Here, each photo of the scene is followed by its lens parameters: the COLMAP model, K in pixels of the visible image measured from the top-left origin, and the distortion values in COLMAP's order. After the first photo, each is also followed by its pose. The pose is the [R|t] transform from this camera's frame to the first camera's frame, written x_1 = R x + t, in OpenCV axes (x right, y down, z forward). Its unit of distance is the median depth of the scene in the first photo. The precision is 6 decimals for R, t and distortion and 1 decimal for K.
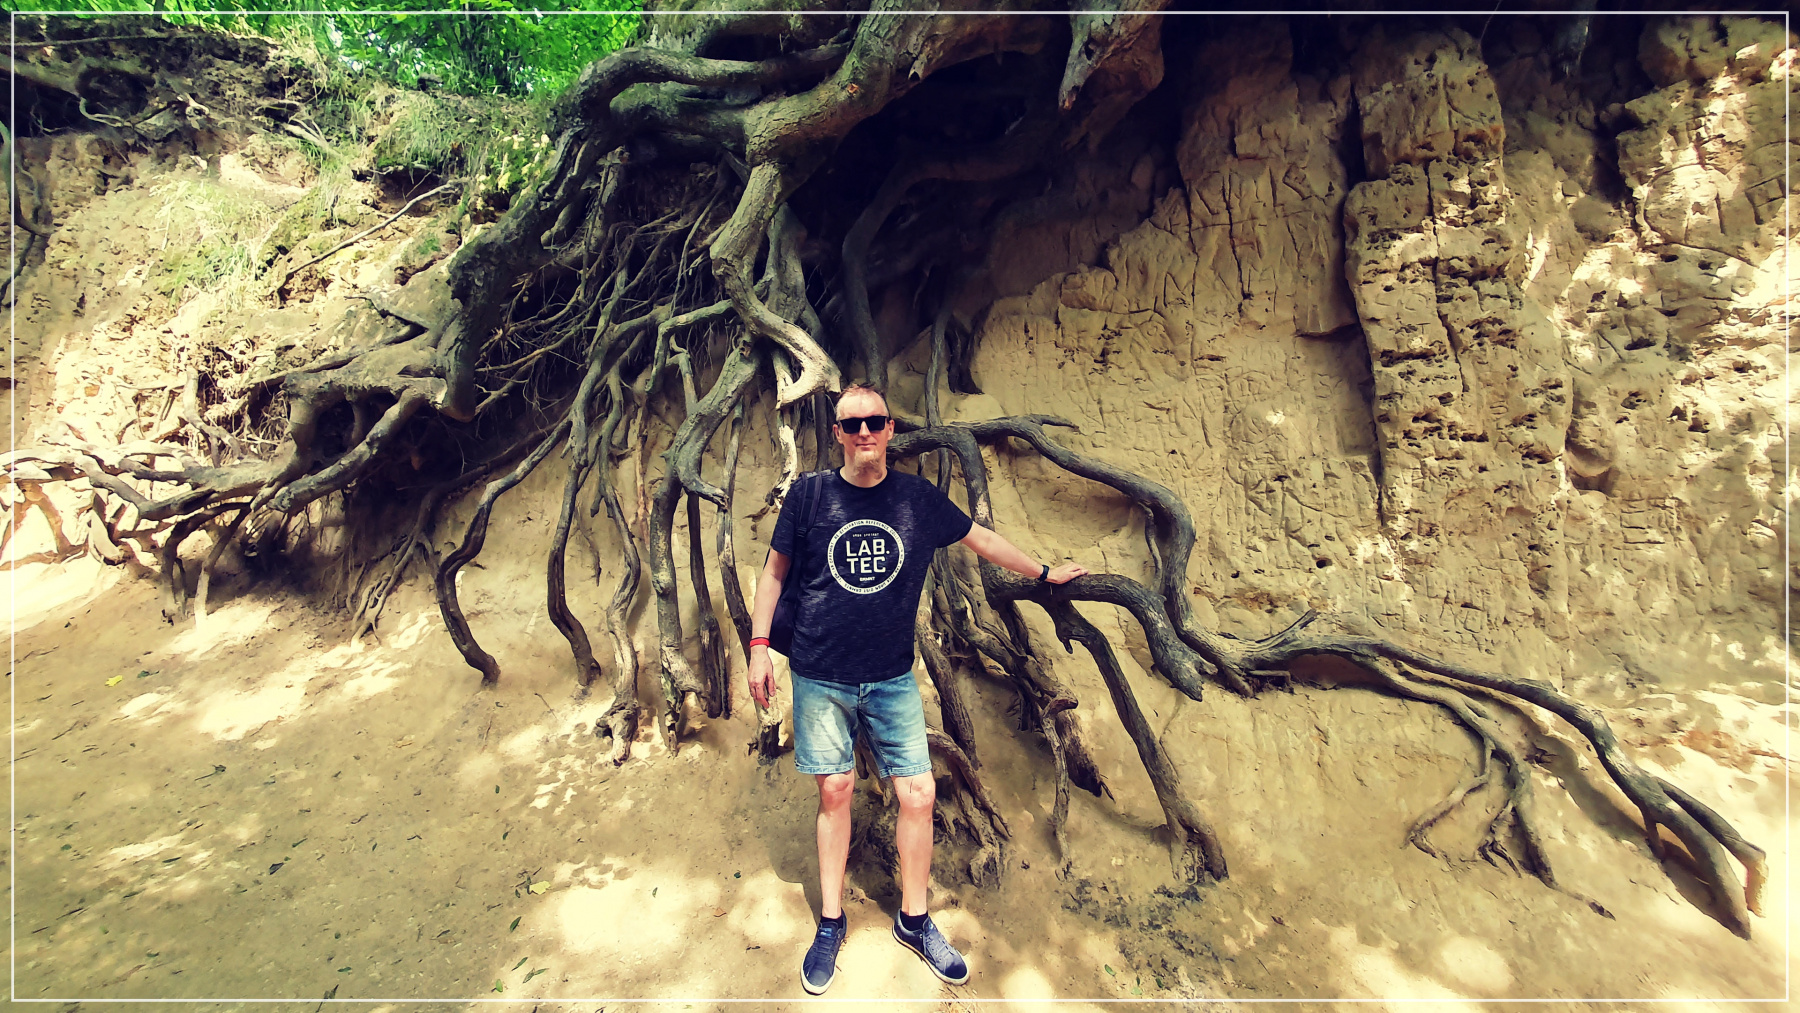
lens RADIAL K [[692.1, 0, 895.0], [0, 692.1, 504.5], [0, 0, 1]] dist [0.012601, -0.000125]
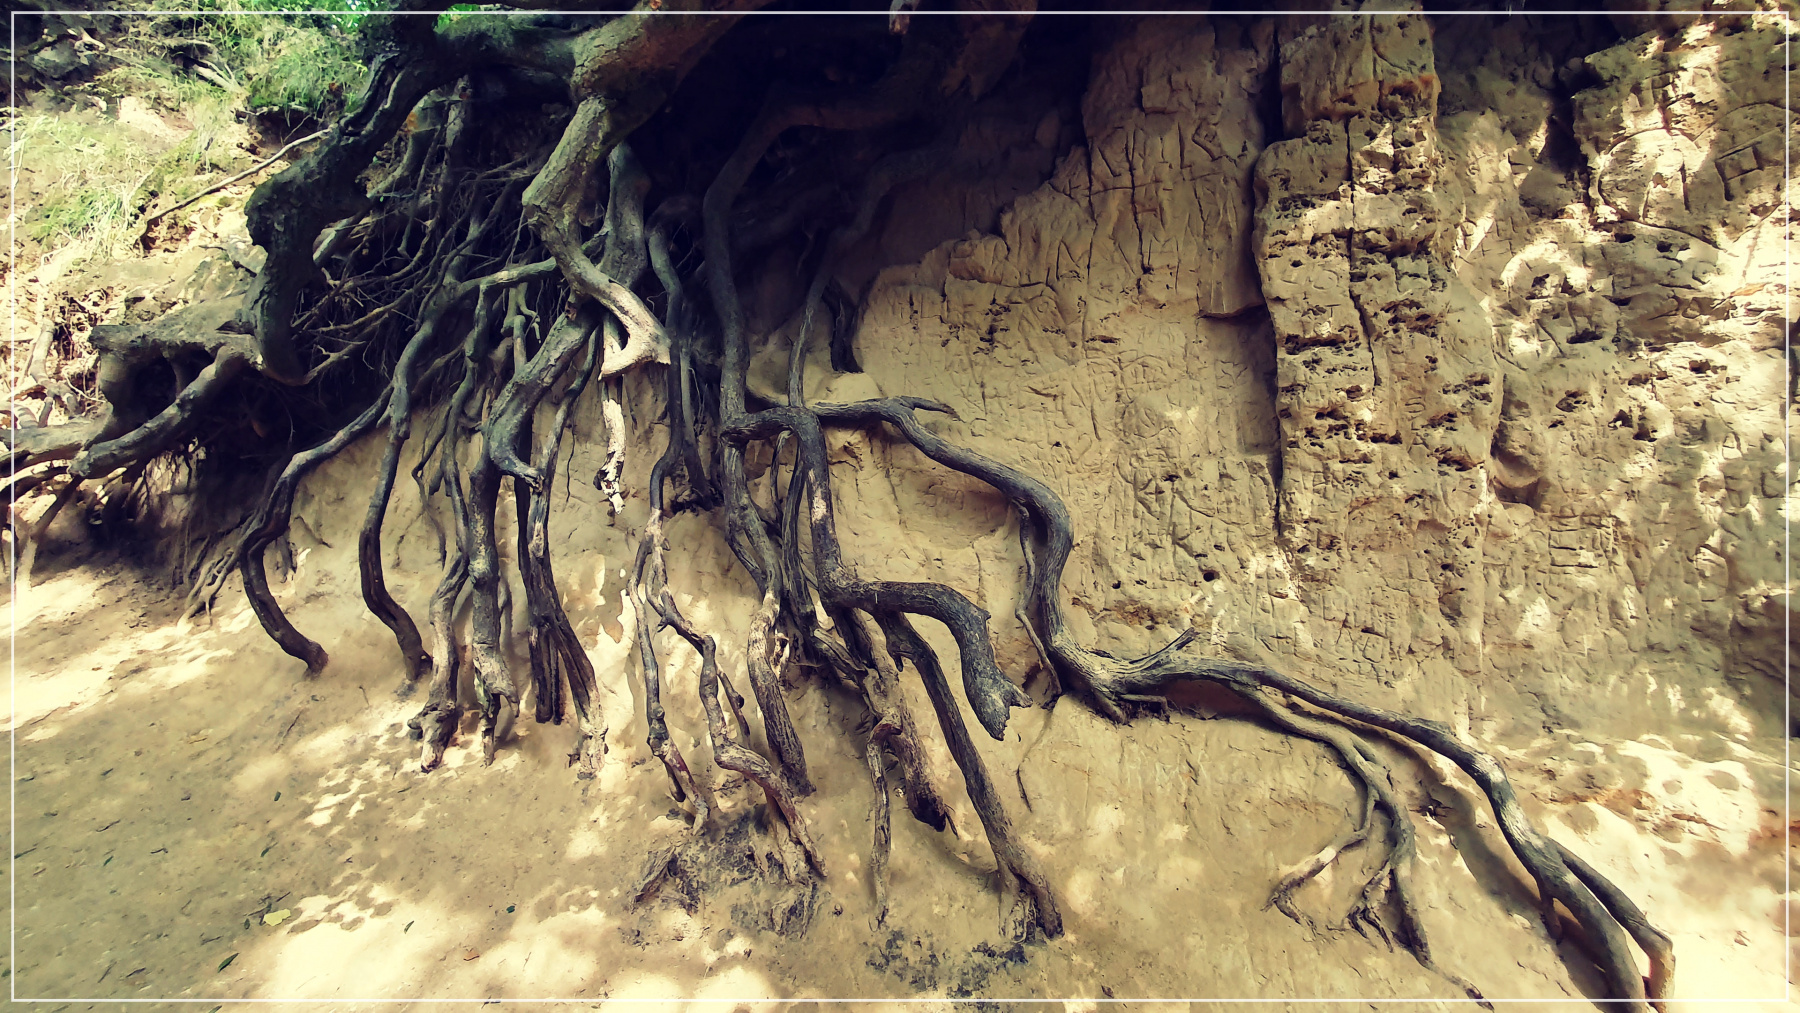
lens RADIAL K [[692.1, 0, 903.8], [0, 692.1, 502.6], [0, 0, 1]] dist [0.012601, -0.000125]
pose [[0.999360, 0.033733, -0.011874, 0.229102], [-0.033521, 0.999284, 0.017573, -0.010740], [0.012458, -0.017163, 0.999775, 0.116738]]
